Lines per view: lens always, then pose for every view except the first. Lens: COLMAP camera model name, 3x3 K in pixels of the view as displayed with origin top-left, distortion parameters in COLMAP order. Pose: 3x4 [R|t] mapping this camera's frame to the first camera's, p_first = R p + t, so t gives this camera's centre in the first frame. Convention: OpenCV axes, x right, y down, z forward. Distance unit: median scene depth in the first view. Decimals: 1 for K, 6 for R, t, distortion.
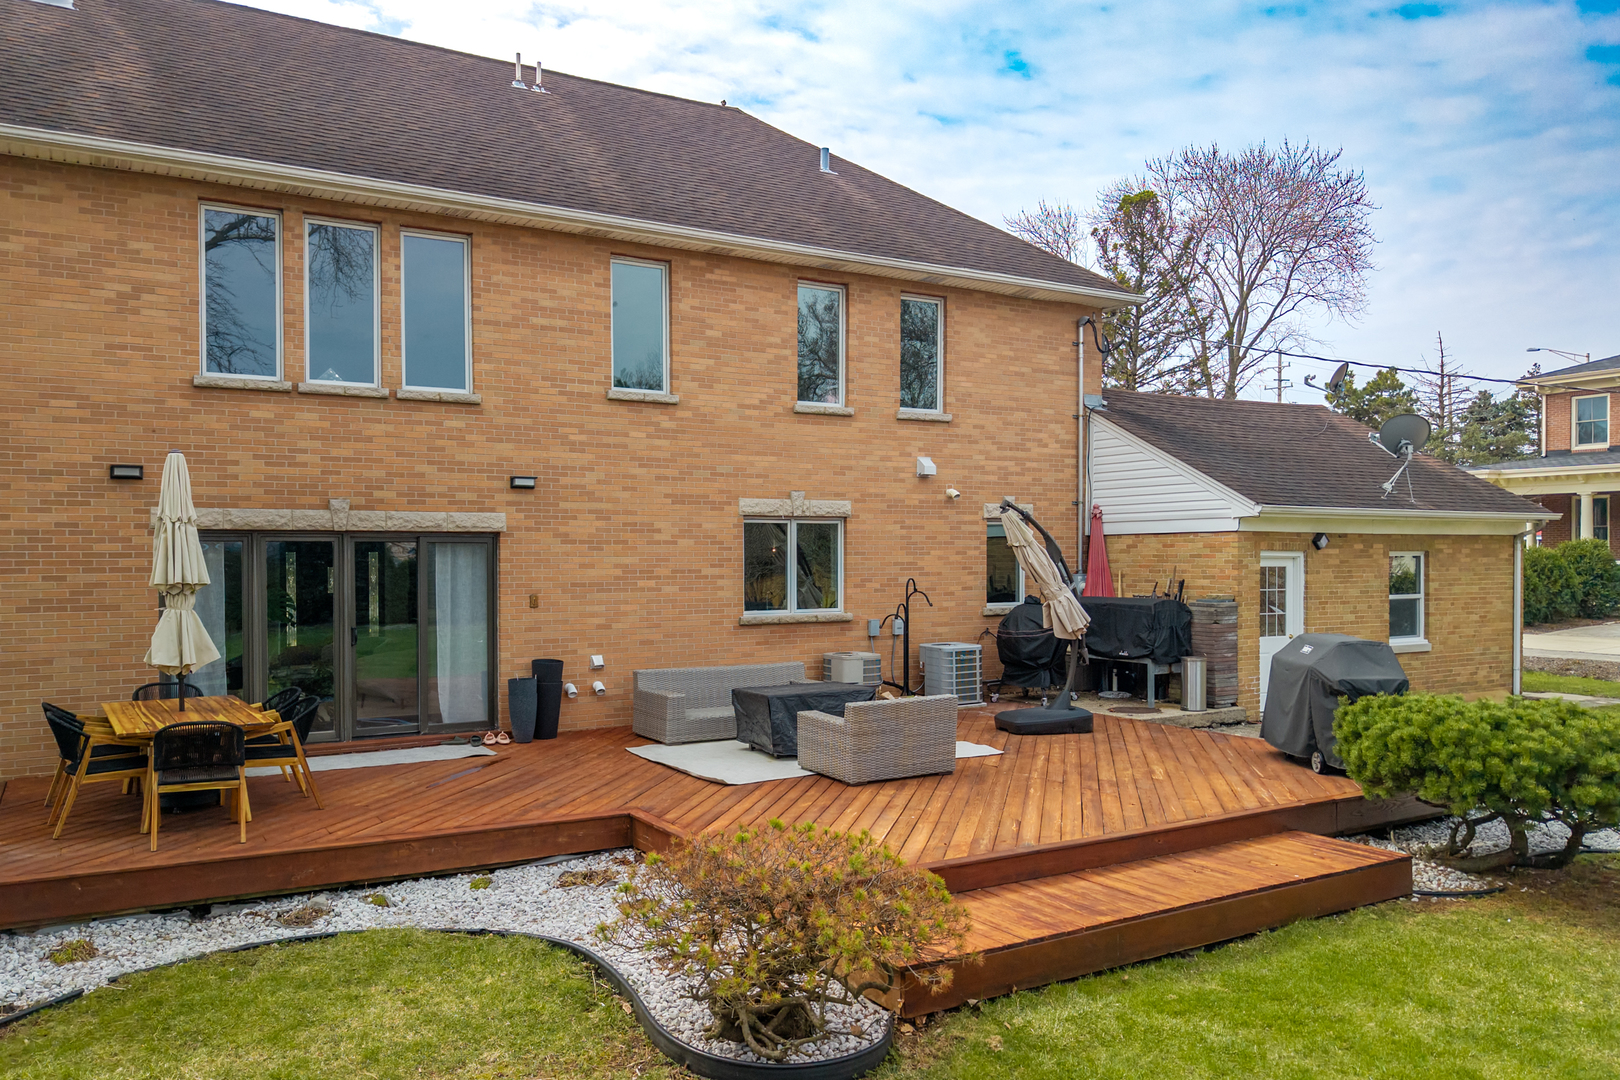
lens RADIAL K [[1167.6, 0, 809.3], [0, 1167.6, 574.5], [0, 0, 1]] dist [-0.029571, -0.003724]
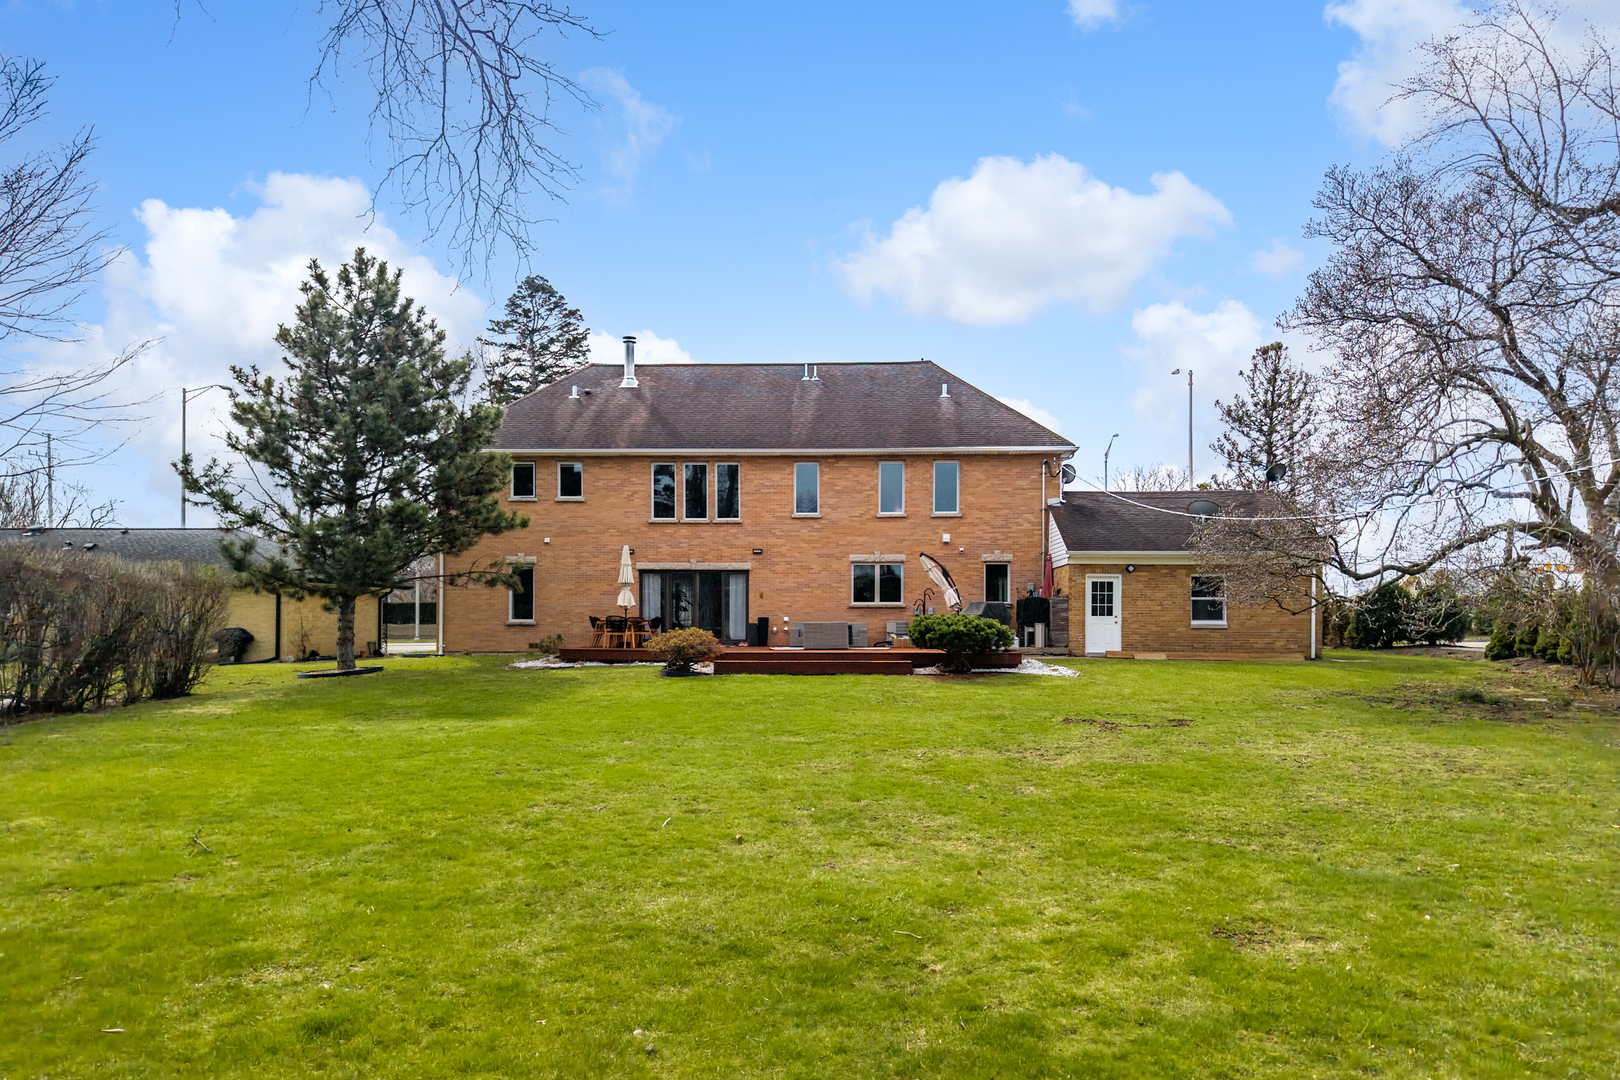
lens RADIAL K [[1167.6, 0, 809.3], [0, 1167.6, 574.5], [0, 0, 1]] dist [-0.029571, -0.003724]
pose [[0.851556, -0.016172, -0.524014, 1.183196], [-0.010220, 0.998822, -0.047432, 0.094563], [0.524164, 0.045746, 0.850388, -1.144598]]
